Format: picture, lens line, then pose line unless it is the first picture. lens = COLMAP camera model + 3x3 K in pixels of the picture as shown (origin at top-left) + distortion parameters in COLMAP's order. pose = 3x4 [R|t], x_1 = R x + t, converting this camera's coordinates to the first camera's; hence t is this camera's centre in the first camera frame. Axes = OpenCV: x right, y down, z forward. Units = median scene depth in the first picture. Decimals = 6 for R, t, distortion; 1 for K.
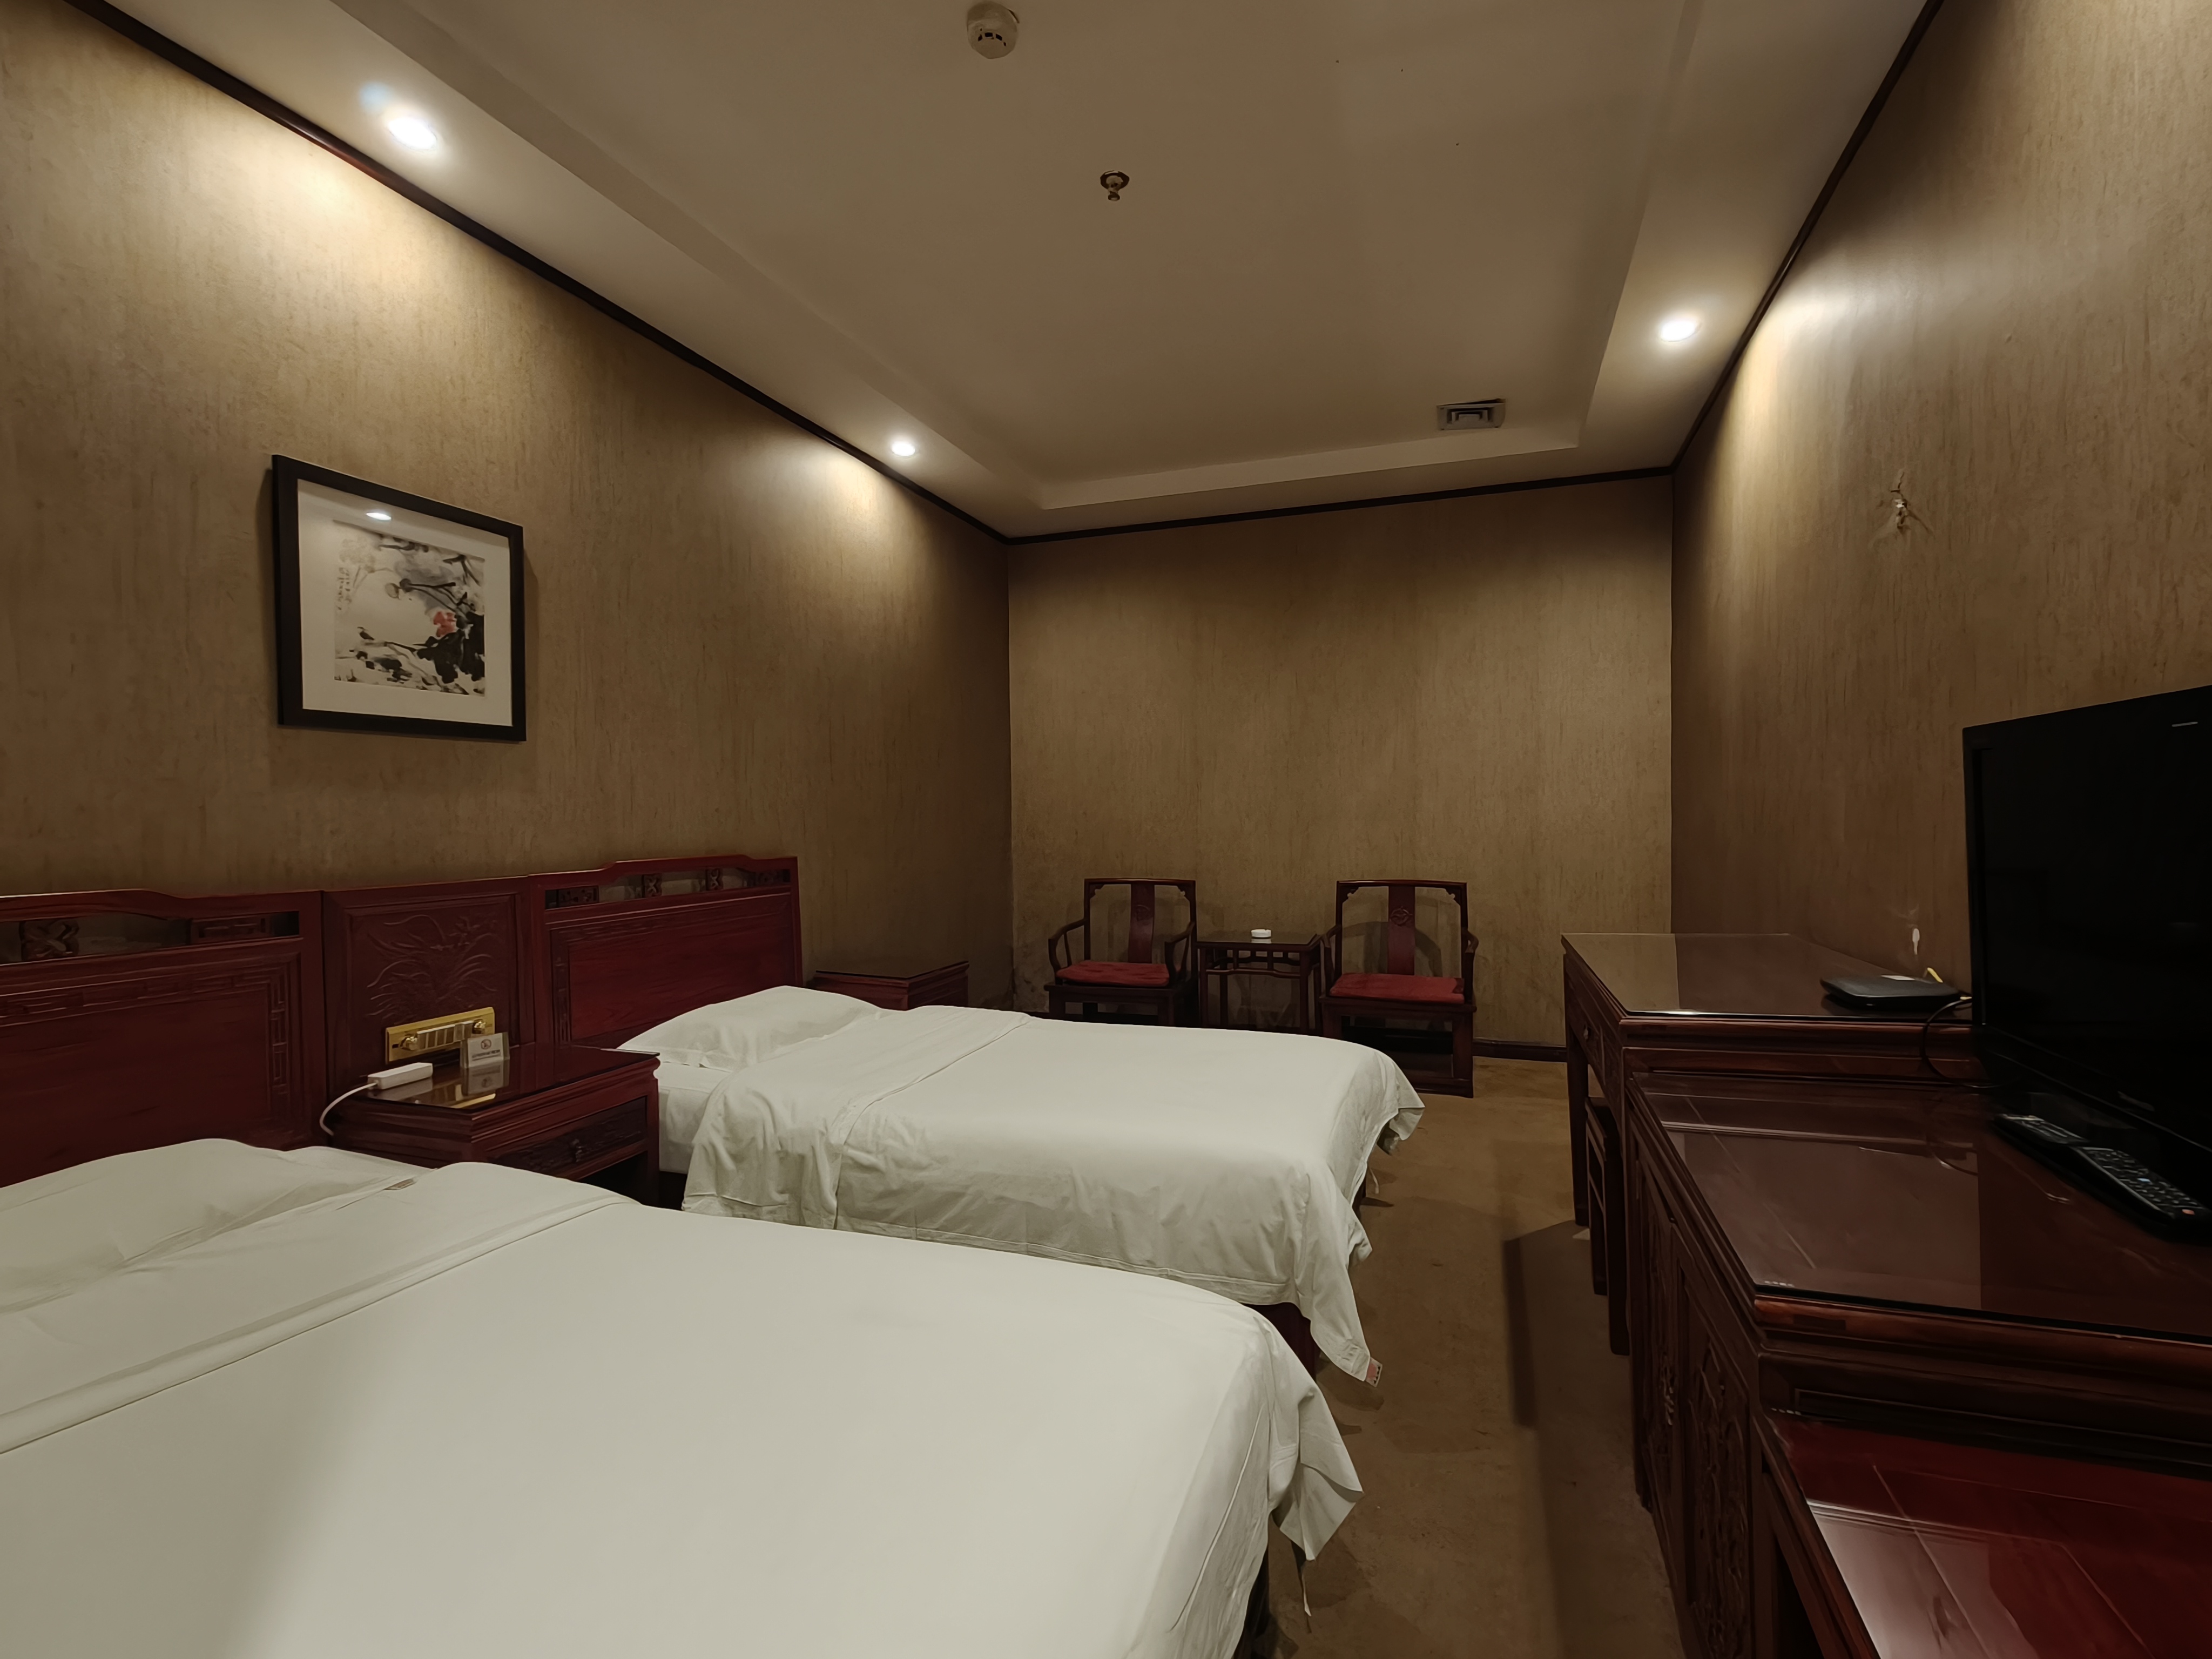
lens RADIAL K [[992.3, 0, 1120.3], [0, 992.3, 825.7], [0, 0, 1]] dist [0.000448, 0.000097]
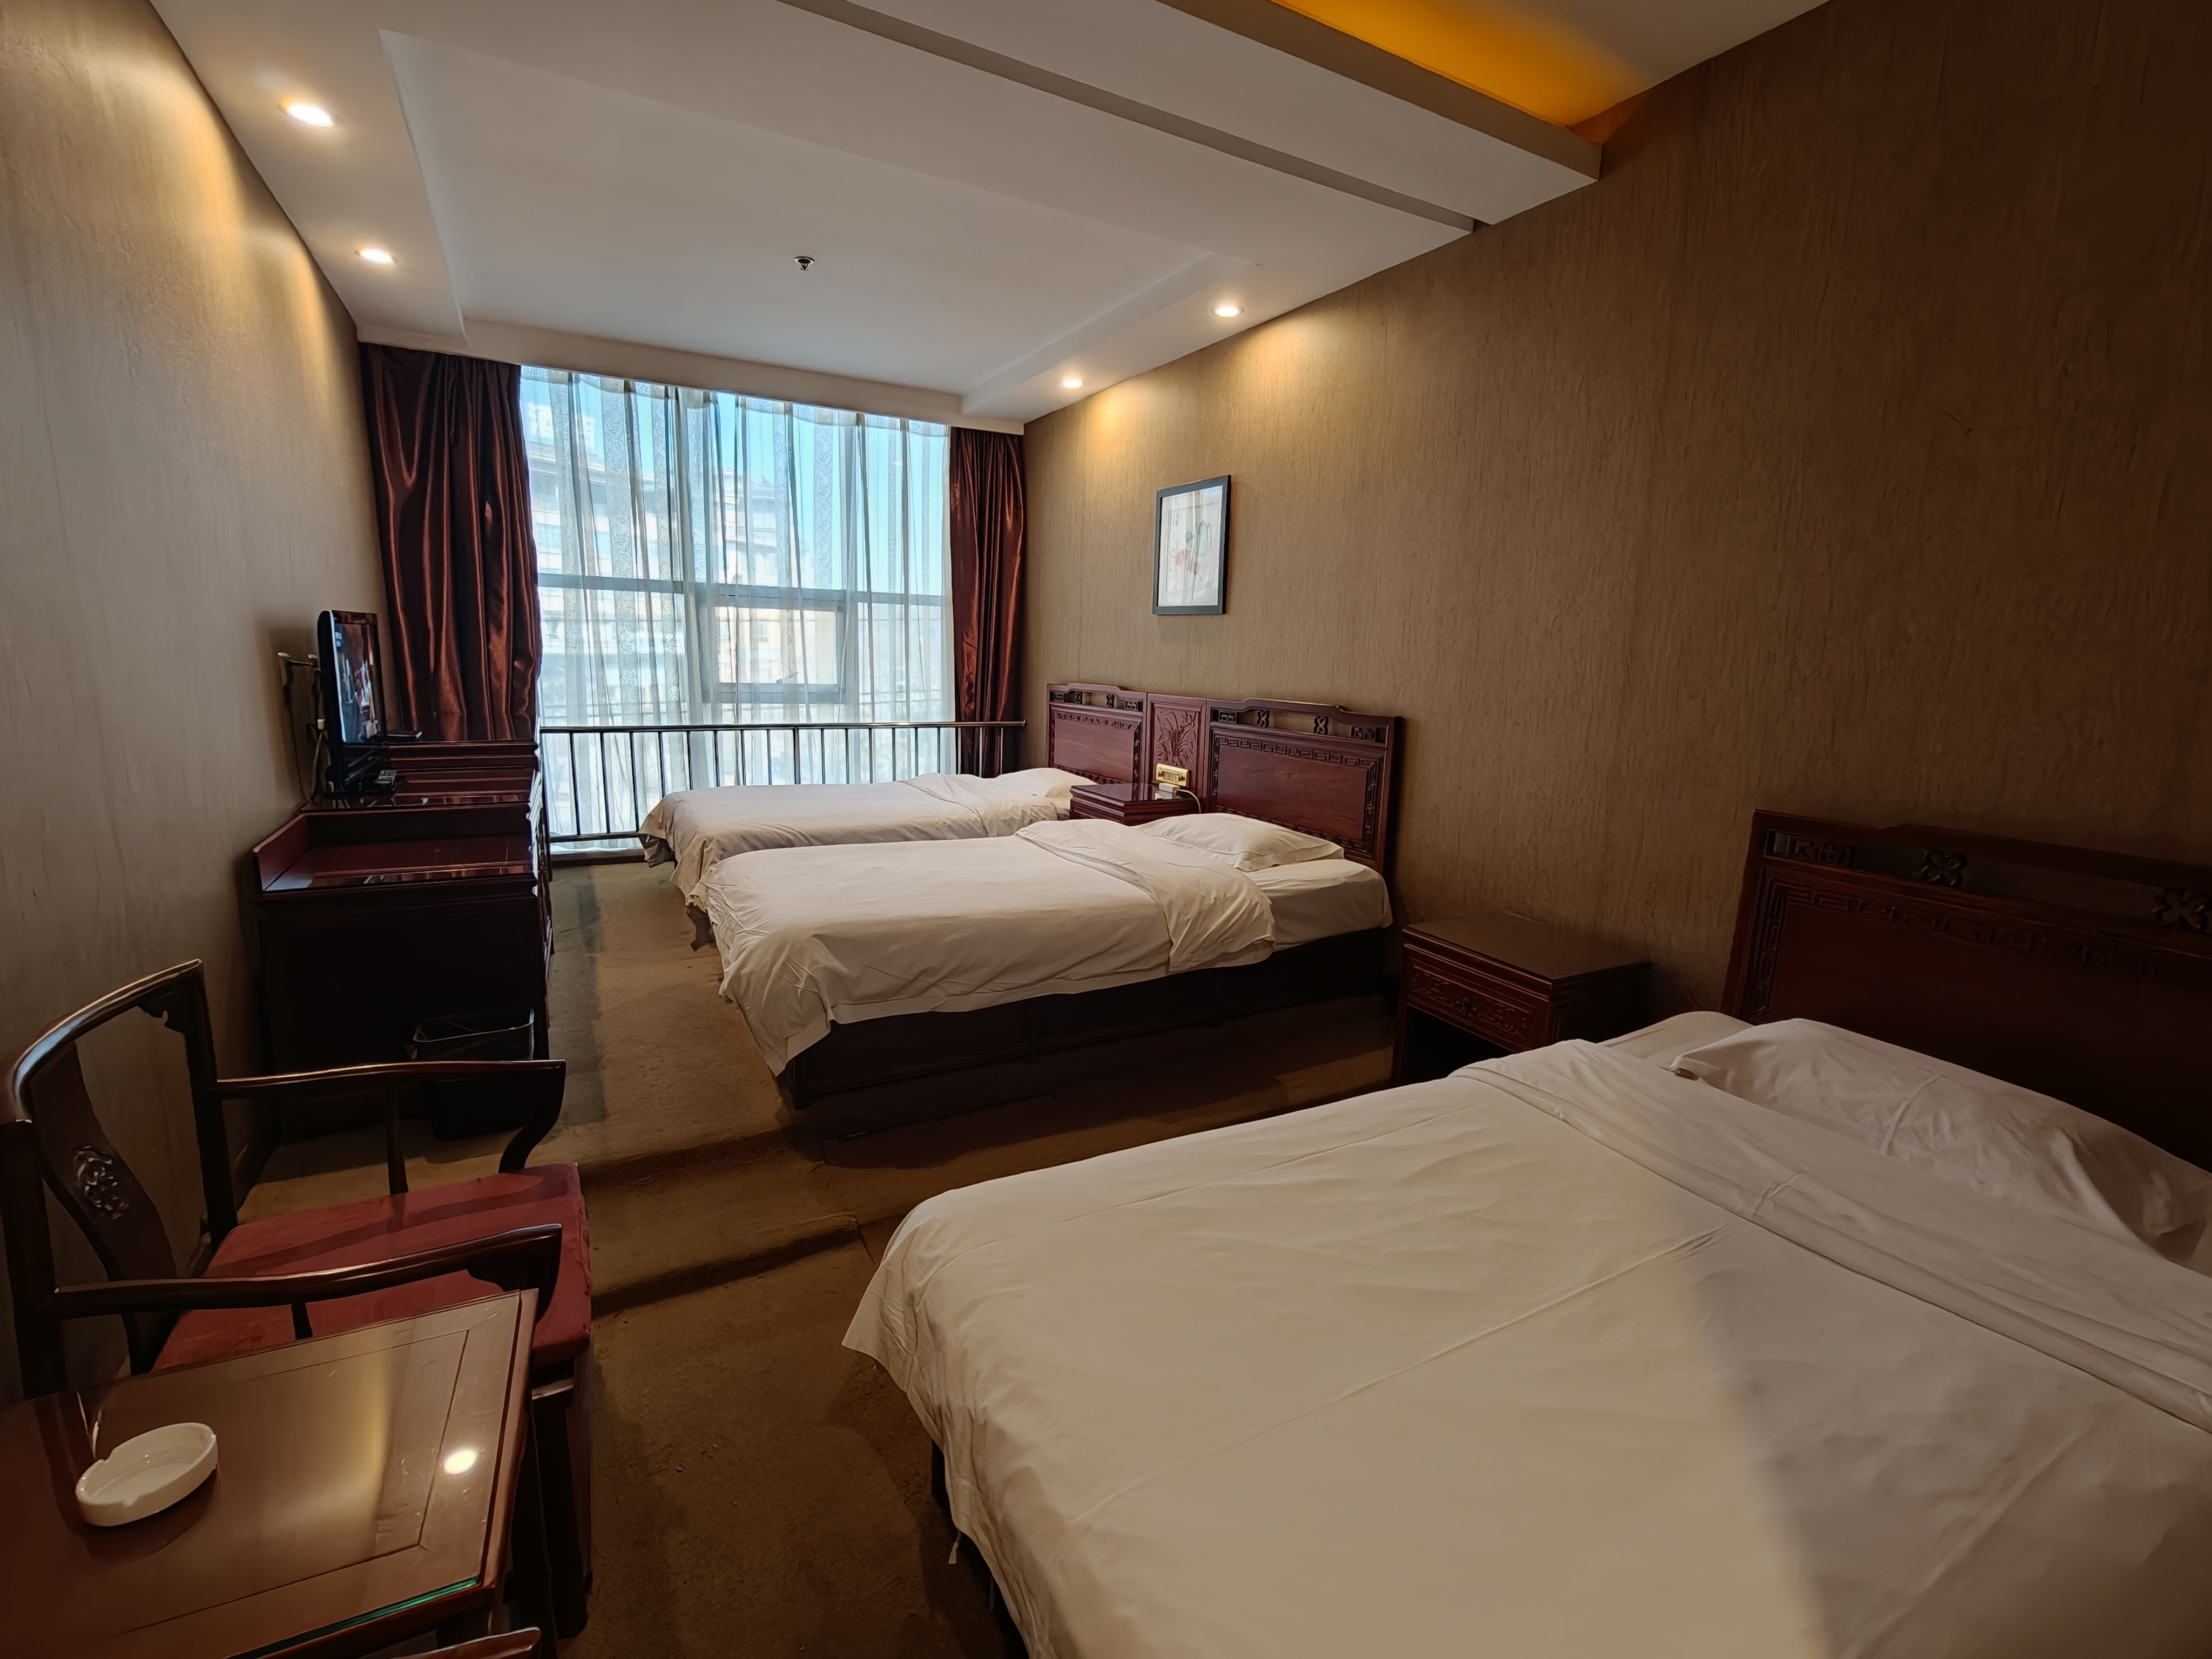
lens RADIAL K [[948.7, 0, 1113.6], [0, 948.7, 810.7], [0, 0, 1]] dist [-0.000177, -0.000010]
pose [[-0.663975, 0.117401, -0.738481, 0.703170], [-0.033894, 0.981857, 0.186567, -0.053022], [0.746986, 0.148906, -0.647950, 1.996476]]
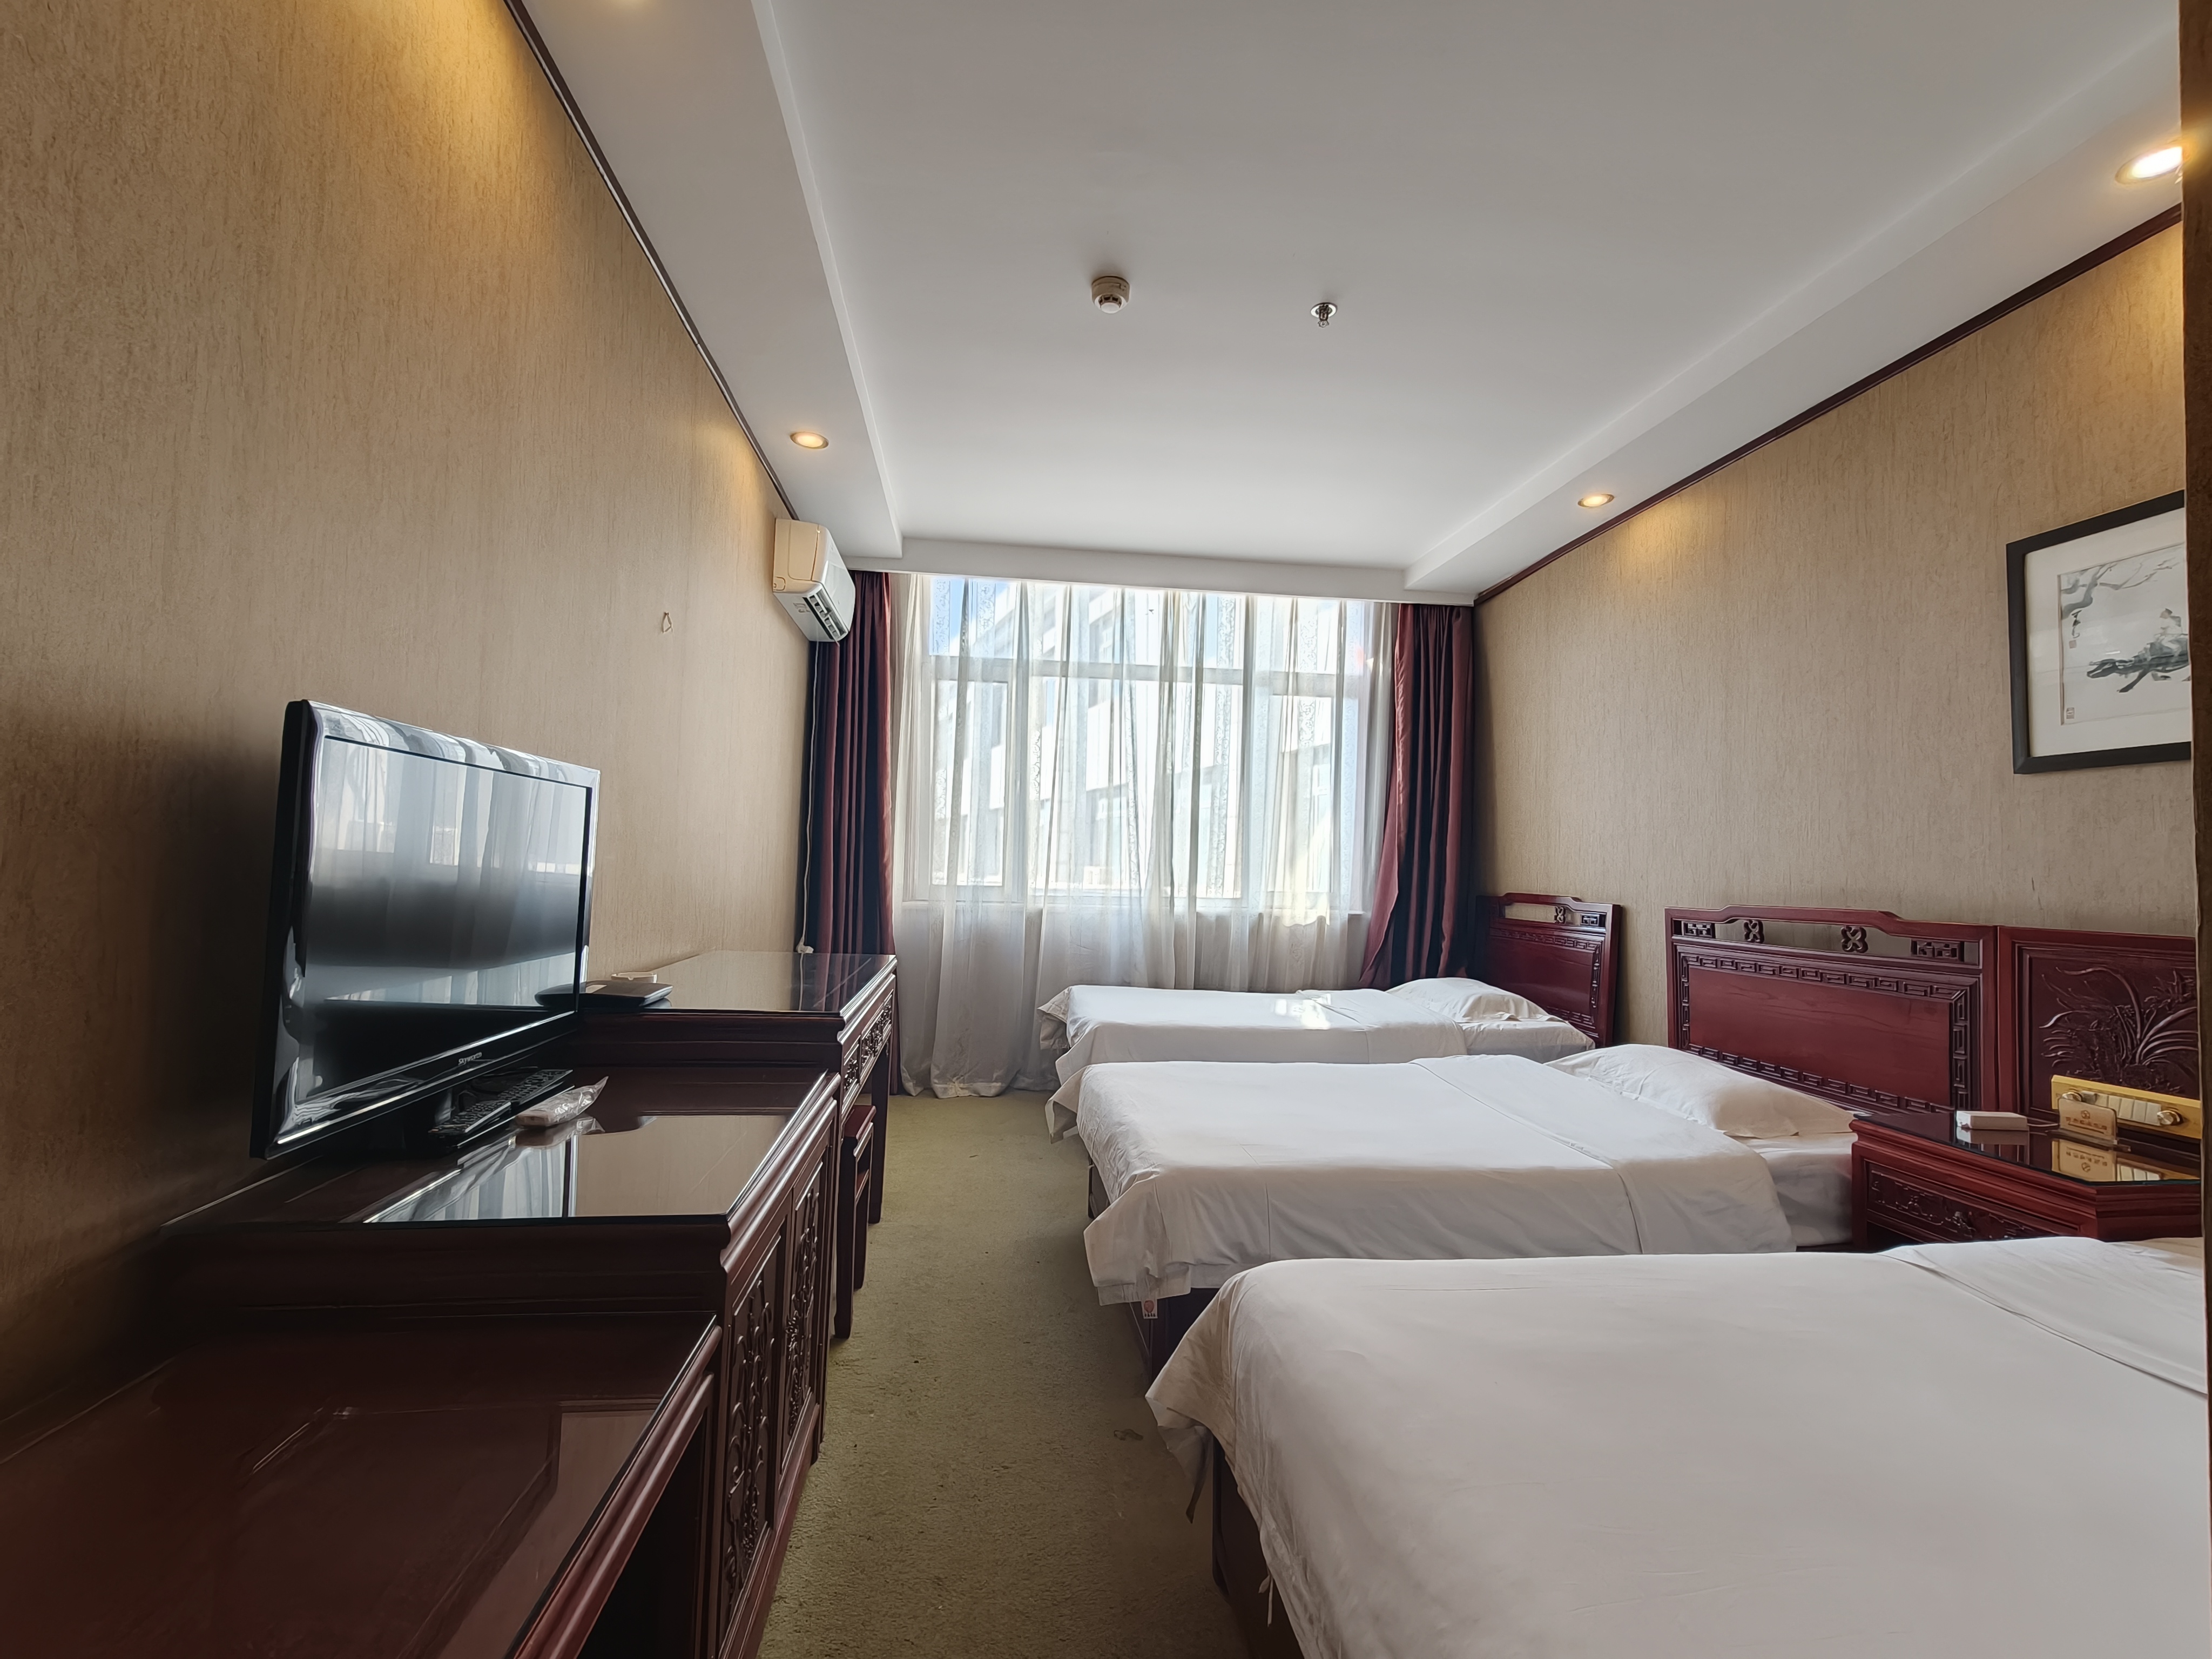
lens RADIAL K [[992.3, 0, 1120.3], [0, 992.3, 825.7], [0, 0, 1]] dist [0.000448, 0.000097]
pose [[-0.887297, 0.010893, -0.461071, 0.549947], [0.020099, 0.999685, -0.015061, -0.044925], [0.460761, -0.022630, -0.887236, 1.490588]]
